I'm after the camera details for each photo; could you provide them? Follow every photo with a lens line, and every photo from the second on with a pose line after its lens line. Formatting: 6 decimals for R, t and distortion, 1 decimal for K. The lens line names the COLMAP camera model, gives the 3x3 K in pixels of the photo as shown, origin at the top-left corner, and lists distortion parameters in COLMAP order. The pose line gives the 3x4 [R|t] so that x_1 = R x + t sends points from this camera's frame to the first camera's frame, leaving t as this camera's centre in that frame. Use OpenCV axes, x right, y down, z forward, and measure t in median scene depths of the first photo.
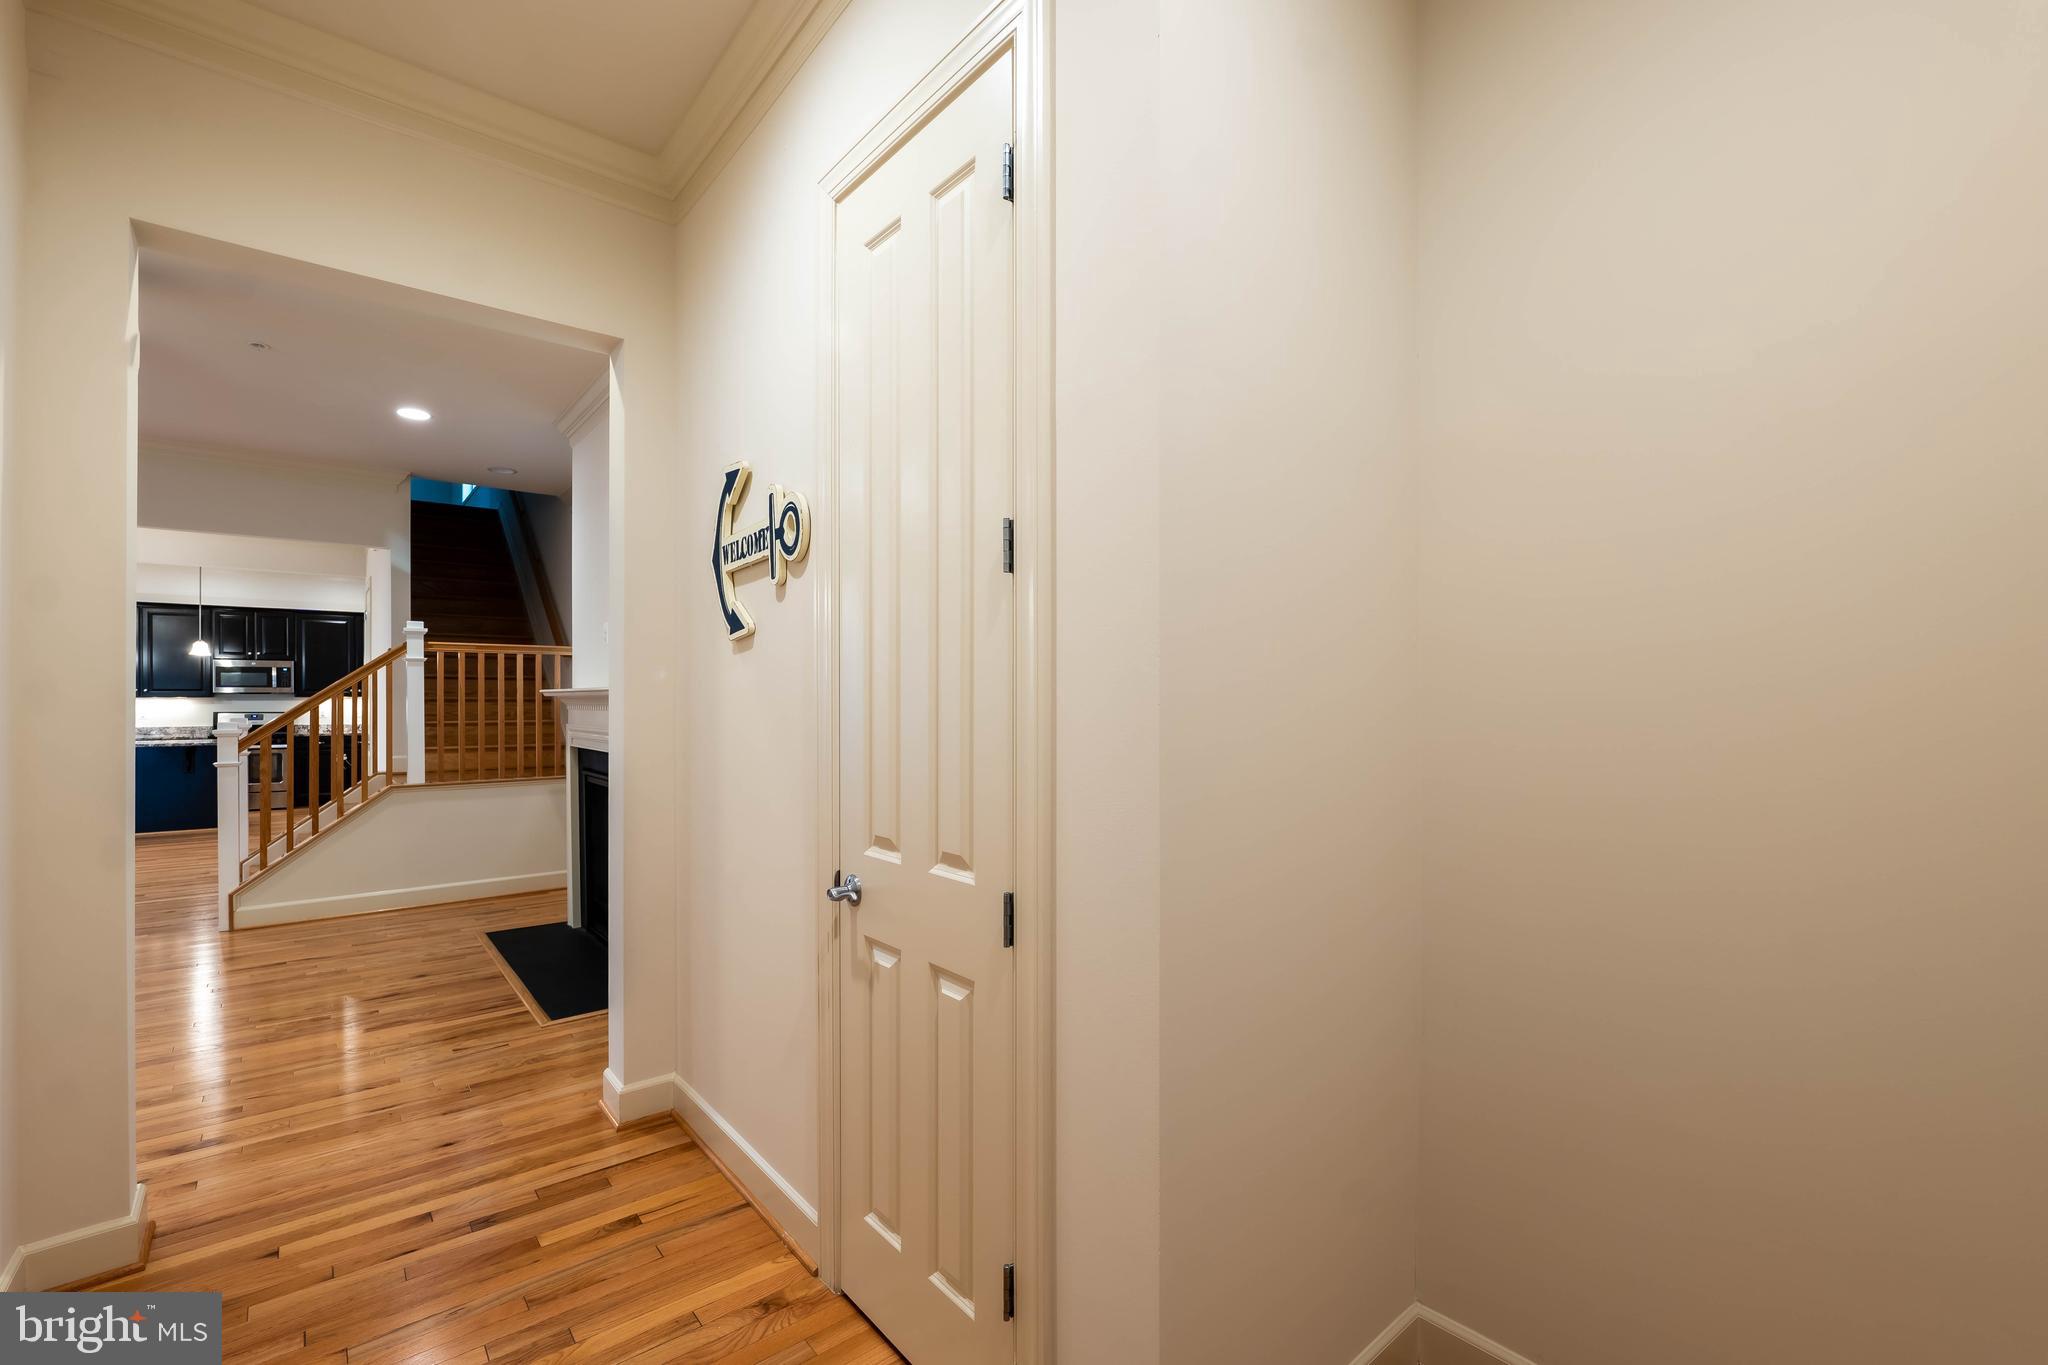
lens RADIAL K [[855.7, 0, 1021.8], [0, 855.7, 691.0], [0, 0, 1]] dist [-0.008938, 0.000551]
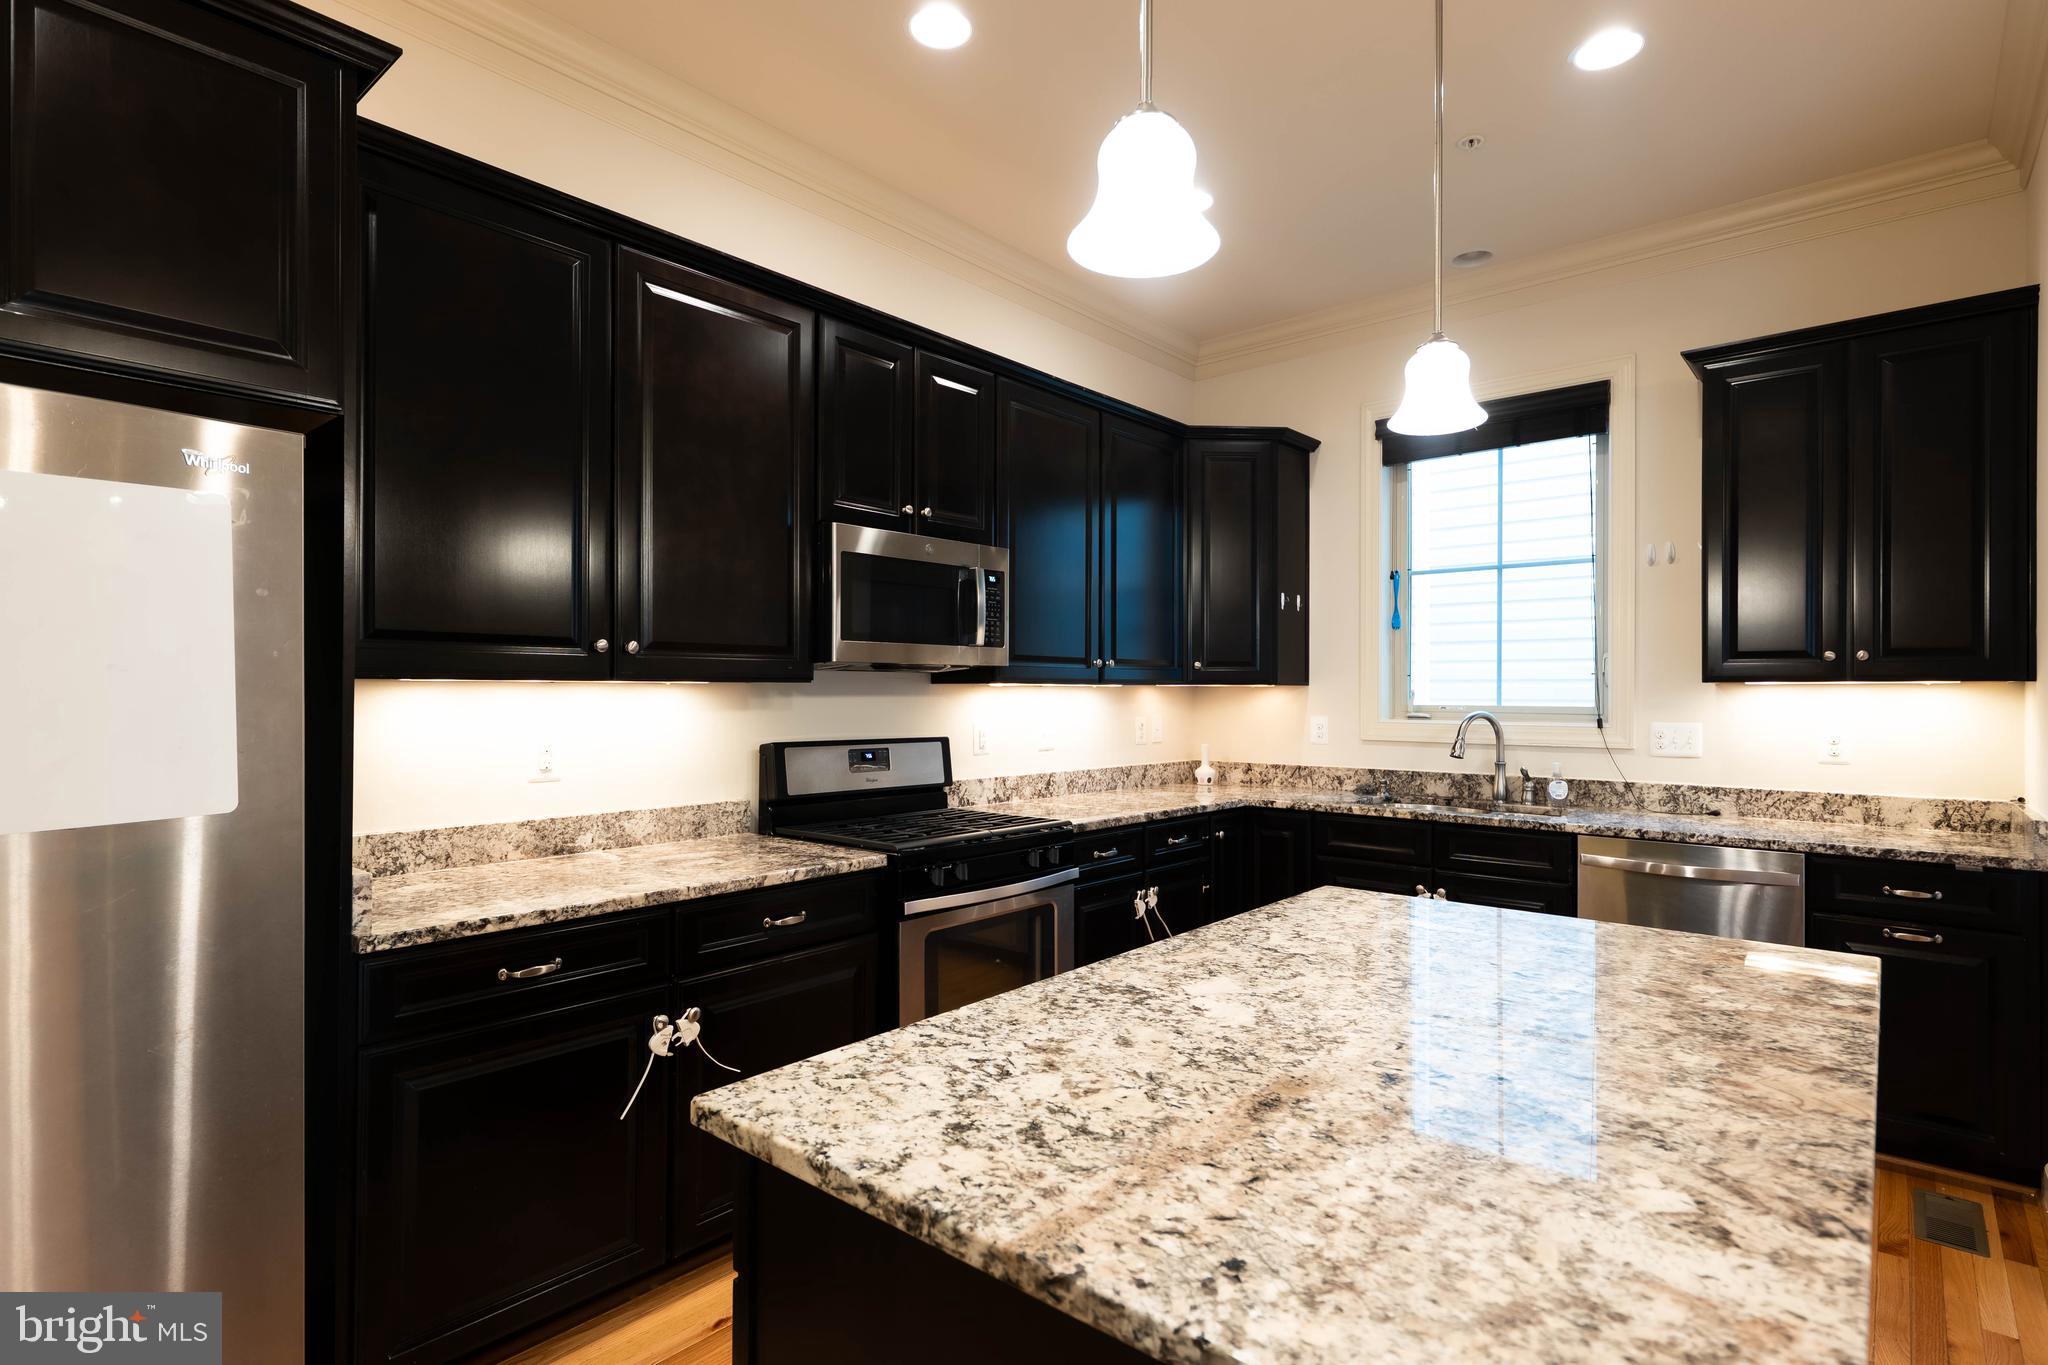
lens RADIAL K [[1033.4, 0, 1069.9], [0, 1033.4, 689.7], [0, 0, 1]] dist [0.006157, 0.000234]
pose [[0.981327, 0.004352, 0.192300, -0.912098], [-0.005178, 0.999979, 0.003794, 0.008000], [-0.192279, -0.004719, 0.981329, 0.683368]]
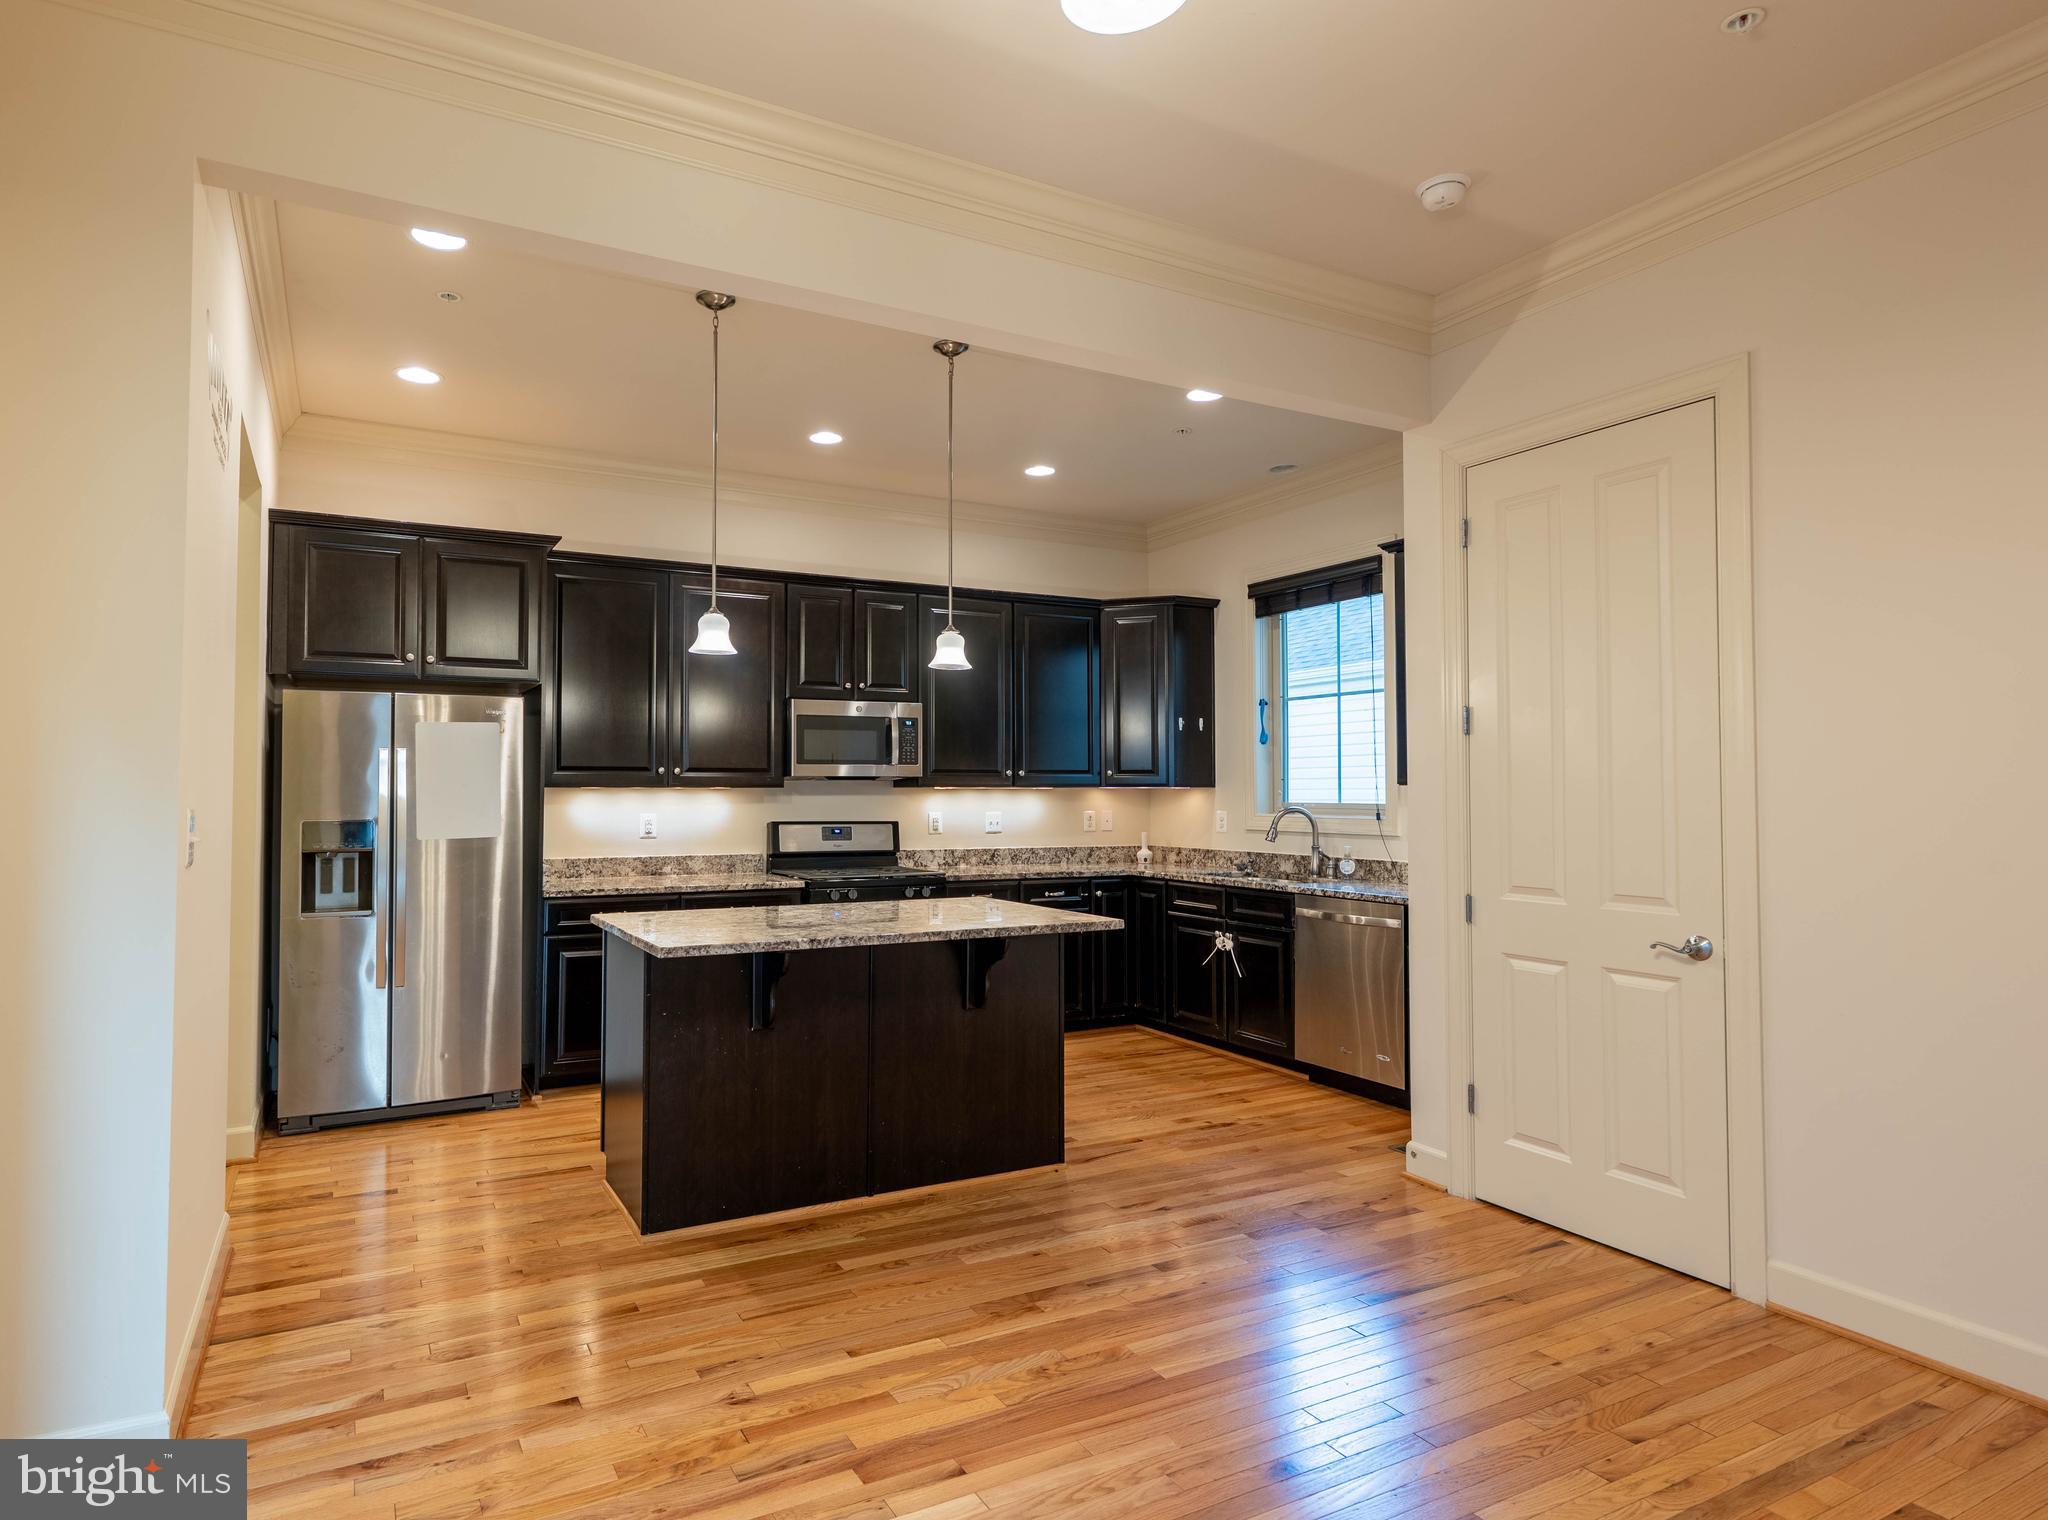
lens RADIAL K [[1219.3, 0, 1021.5], [0, 1219.3, 765.2], [0, 0, 1]] dist [-0.000377, 0.000614]
pose [[0.984123, -0.001317, -0.177480, -0.706049], [-0.001431, 0.999881, -0.015356, 0.005410], [0.177480, 0.015367, 0.984005, 0.405882]]
